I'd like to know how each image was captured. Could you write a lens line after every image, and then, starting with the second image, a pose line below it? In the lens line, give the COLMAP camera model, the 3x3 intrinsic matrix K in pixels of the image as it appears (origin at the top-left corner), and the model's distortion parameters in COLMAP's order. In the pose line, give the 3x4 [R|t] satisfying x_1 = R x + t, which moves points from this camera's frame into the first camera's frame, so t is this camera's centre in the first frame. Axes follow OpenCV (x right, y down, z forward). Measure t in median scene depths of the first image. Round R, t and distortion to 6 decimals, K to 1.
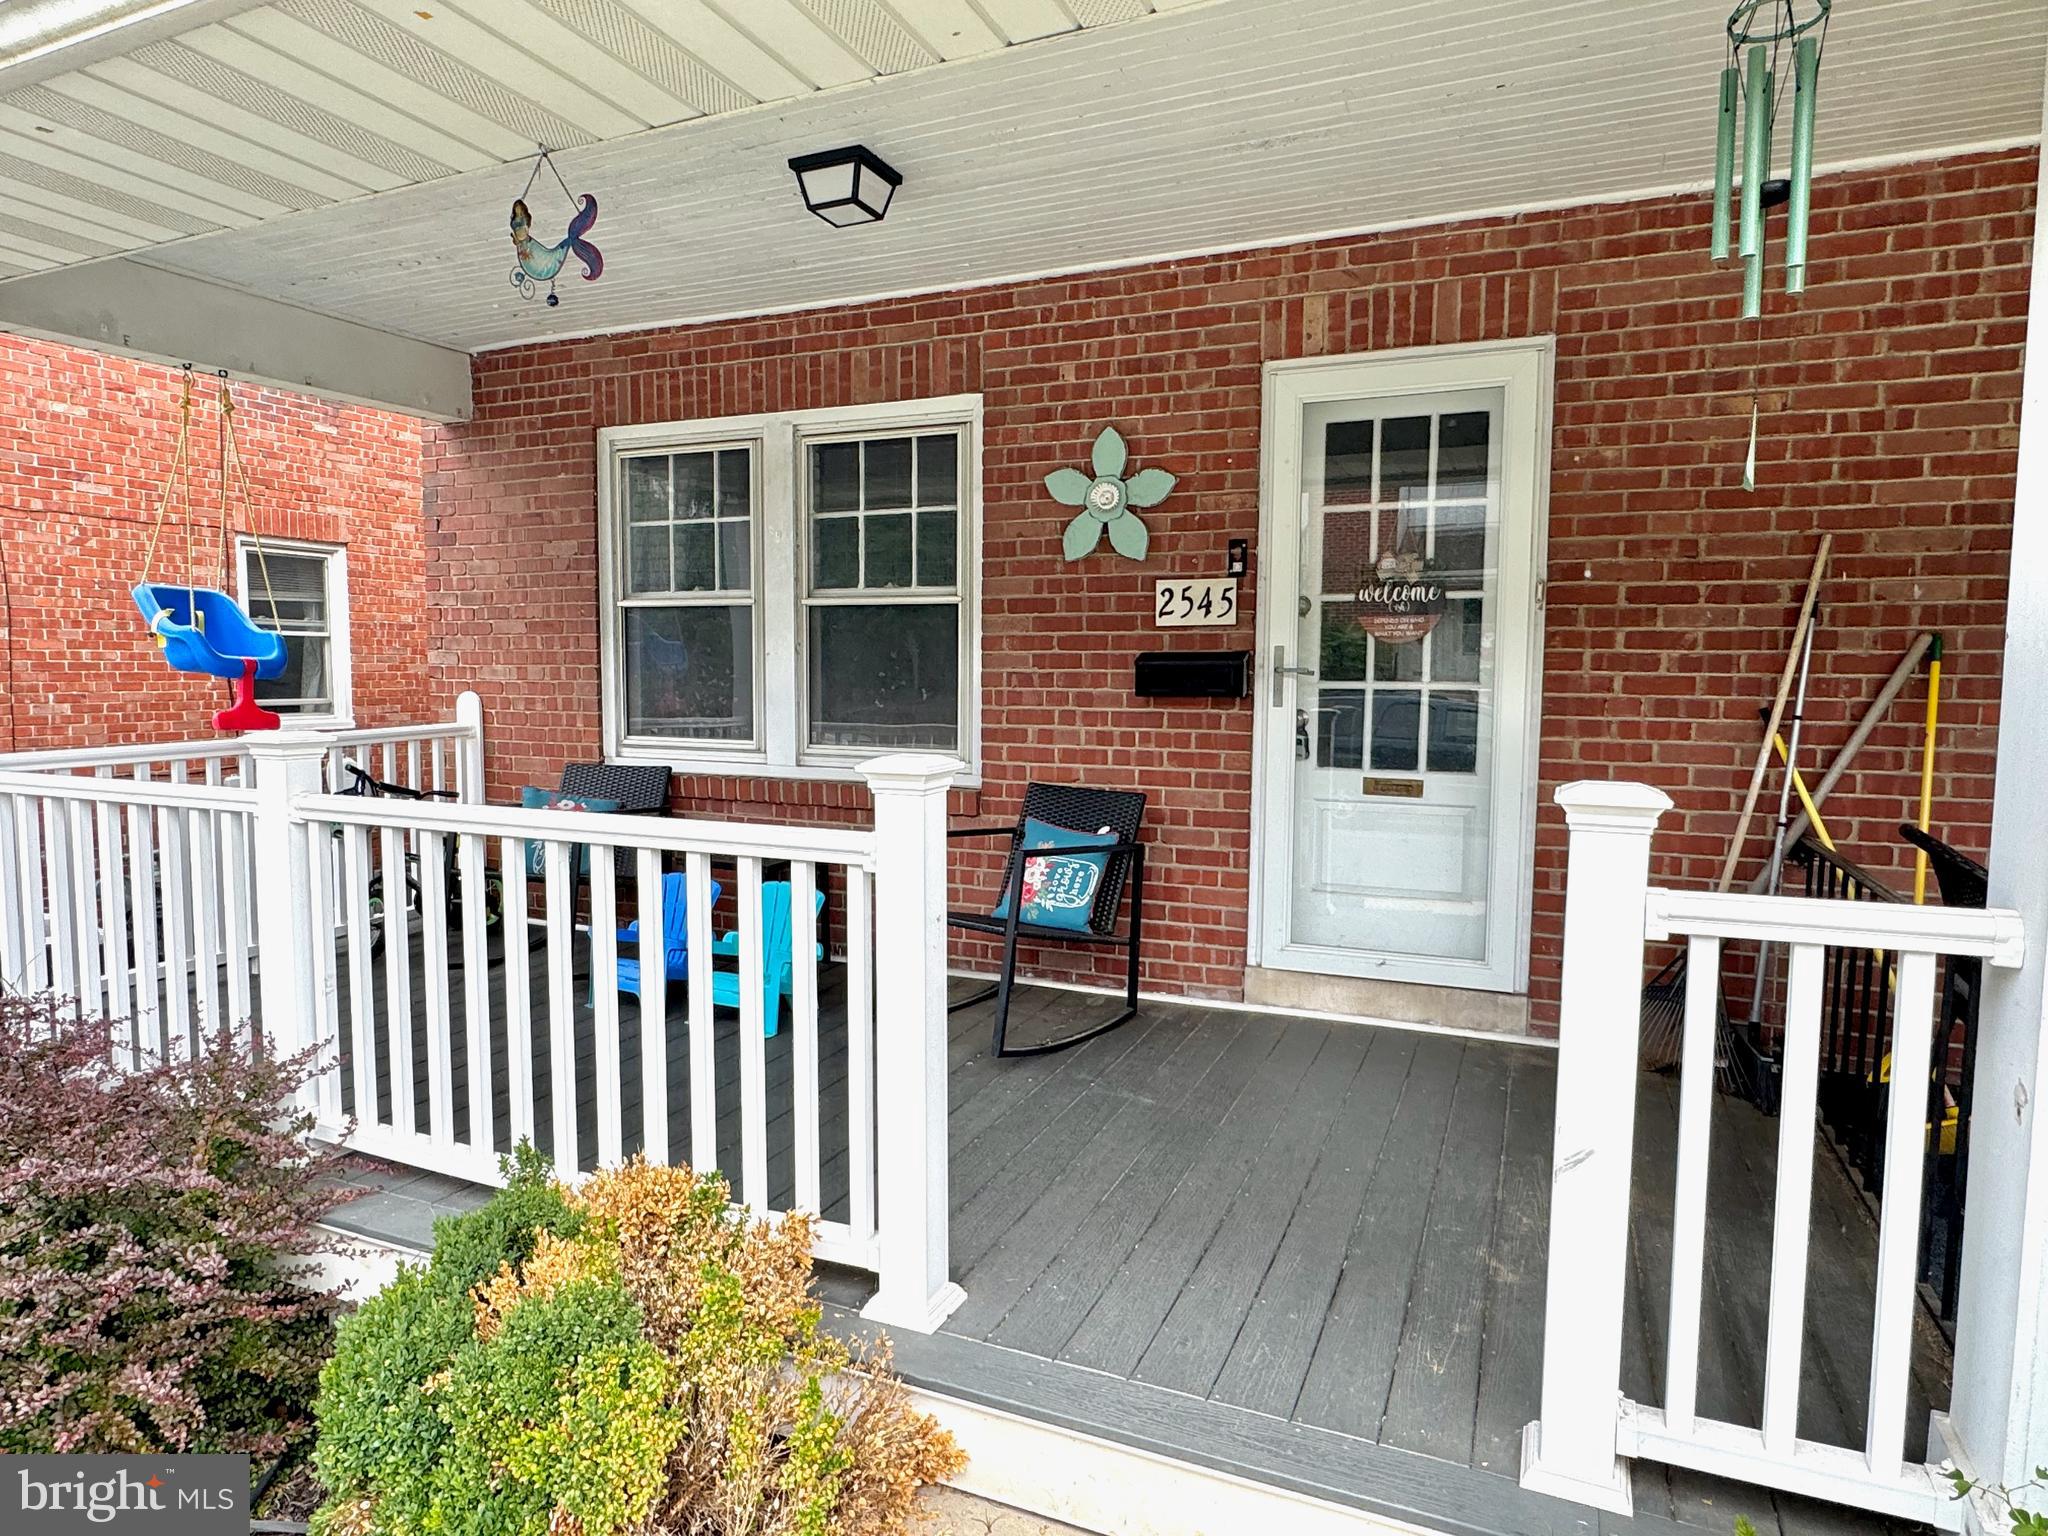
lens RADIAL K [[1220.8, 0, 1012.9], [0, 1220.8, 769.7], [0, 0, 1]] dist [-0.005930, 0.004108]
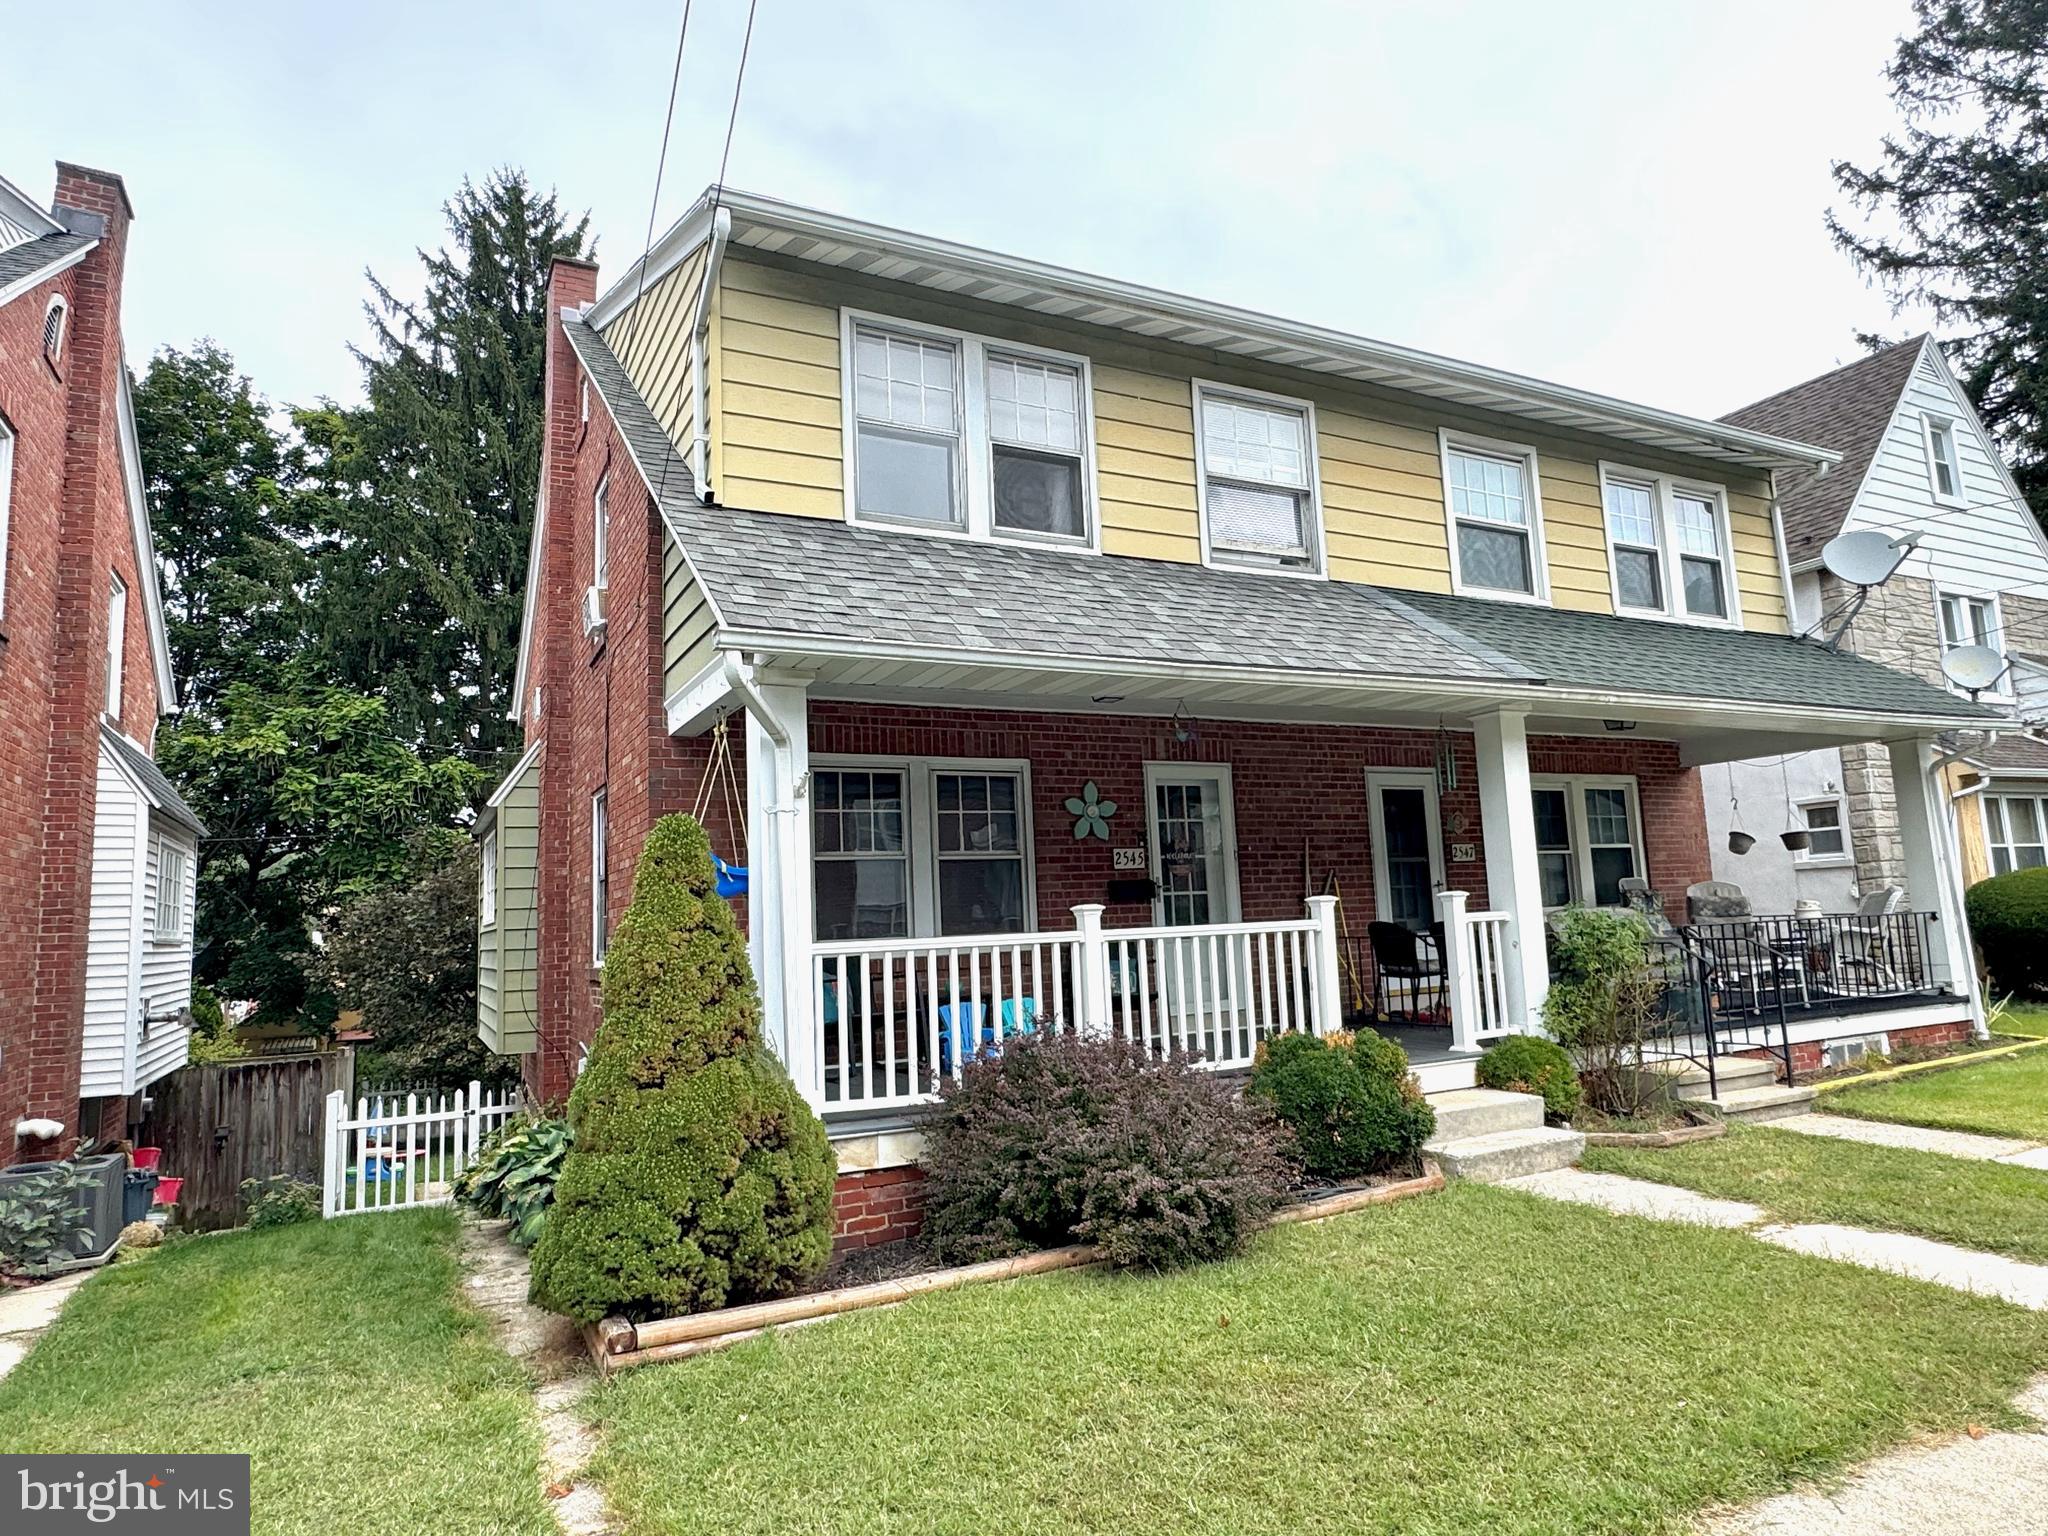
lens RADIAL K [[1220.8, 0, 1023.2], [0, 1220.8, 764.3], [0, 0, 1]] dist [-0.005930, 0.004108]
pose [[0.625023, 0.069232, 0.777530, -1.774598], [0.111395, 0.977955, -0.176624, 0.073944], [-0.772617, 0.197007, 0.603532, -0.273971]]
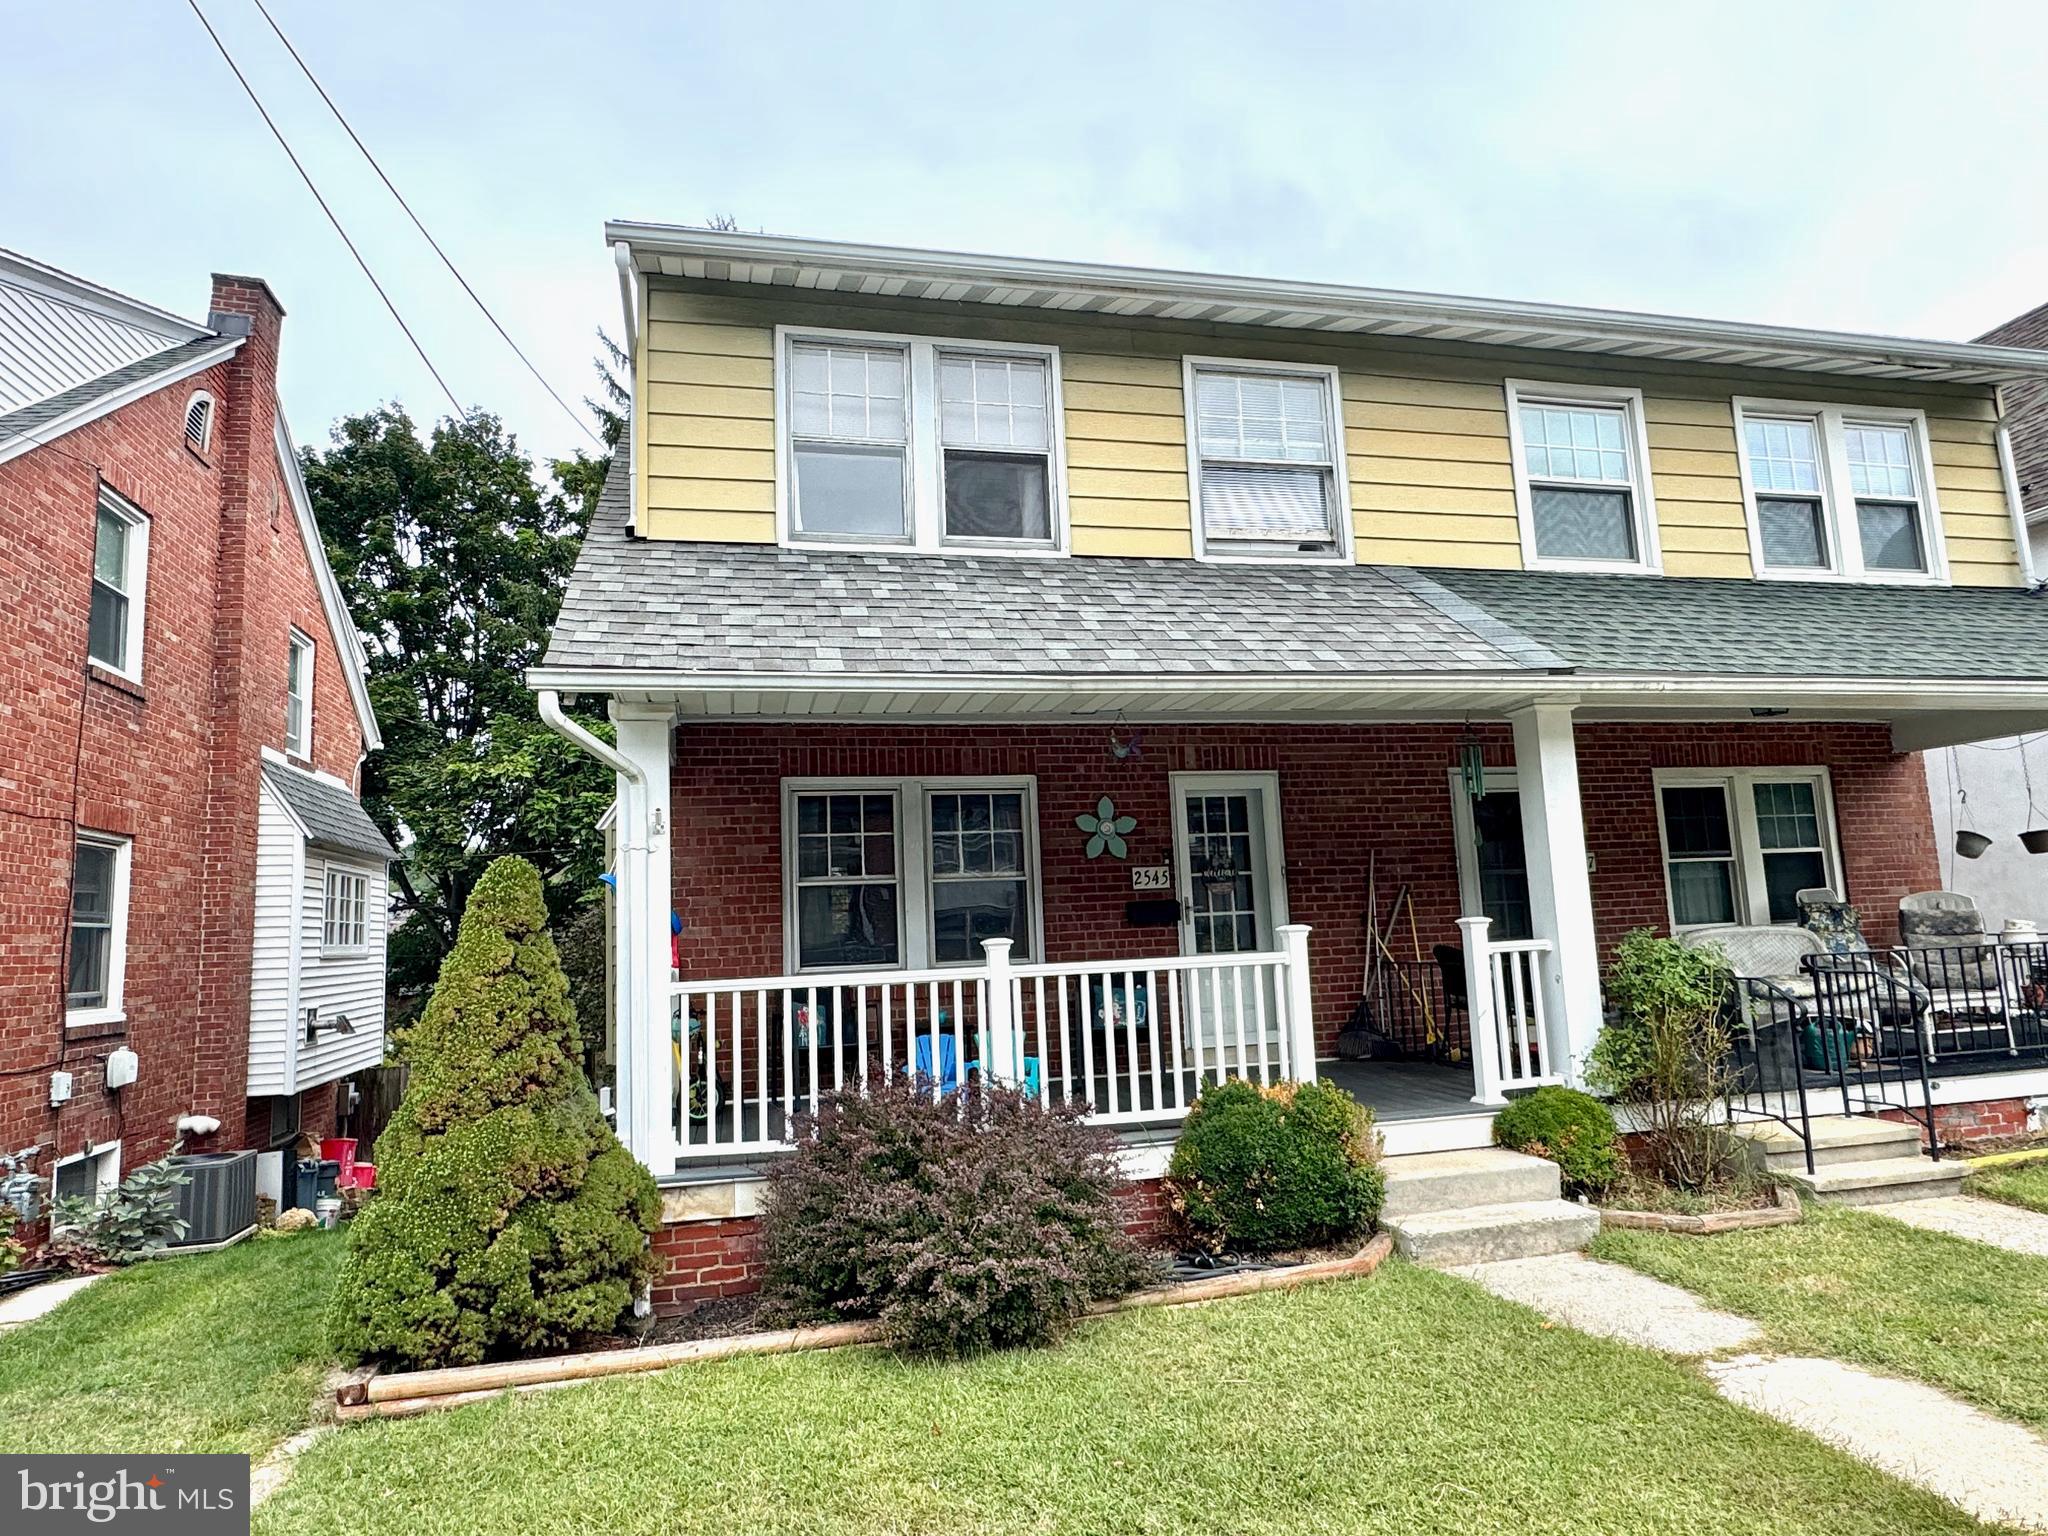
lens RADIAL K [[1220.8, 0, 1021.7], [0, 1220.8, 762.5], [0, 0, 1]] dist [-0.005930, 0.004108]
pose [[0.792337, 0.044856, 0.608432, -1.340562], [0.098246, 0.974896, -0.199815, 0.071976], [-0.602121, 0.218097, 0.768039, -0.555762]]
